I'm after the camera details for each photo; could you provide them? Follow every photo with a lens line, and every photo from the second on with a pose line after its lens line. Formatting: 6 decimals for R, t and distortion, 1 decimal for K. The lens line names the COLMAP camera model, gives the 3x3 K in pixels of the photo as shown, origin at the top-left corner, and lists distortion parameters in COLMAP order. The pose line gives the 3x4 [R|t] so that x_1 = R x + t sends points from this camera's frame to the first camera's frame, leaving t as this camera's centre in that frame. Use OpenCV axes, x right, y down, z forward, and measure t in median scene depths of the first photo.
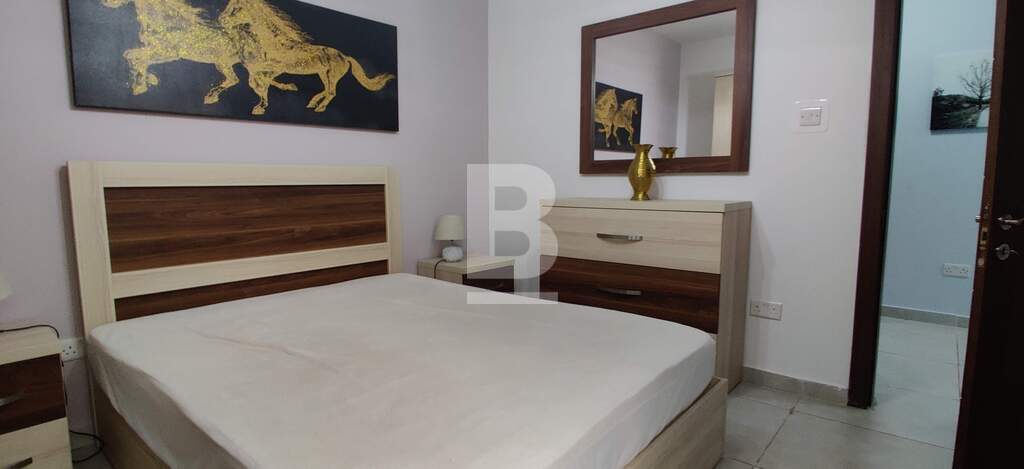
lens RADIAL K [[507.7, 0, 510.3], [0, 507.7, 238.3], [0, 0, 1]] dist [-0.021387, 0.006205]
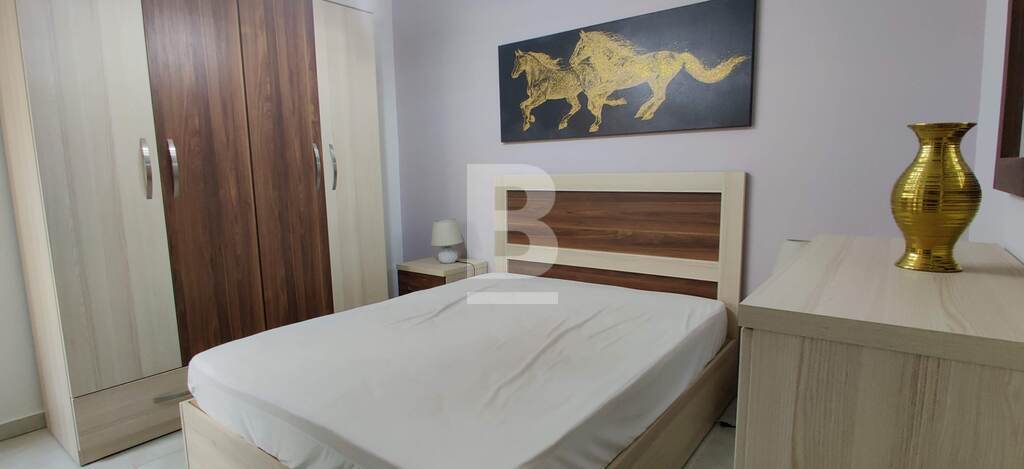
lens RADIAL K [[507.7, 0, 510.3], [0, 507.7, 238.3], [0, 0, 1]] dist [-0.021387, 0.006205]
pose [[0.045669, 0.136722, -0.989556, 0.692263], [-0.090605, 0.987074, 0.132197, -0.134925], [0.994839, 0.083621, 0.057466, 0.742847]]
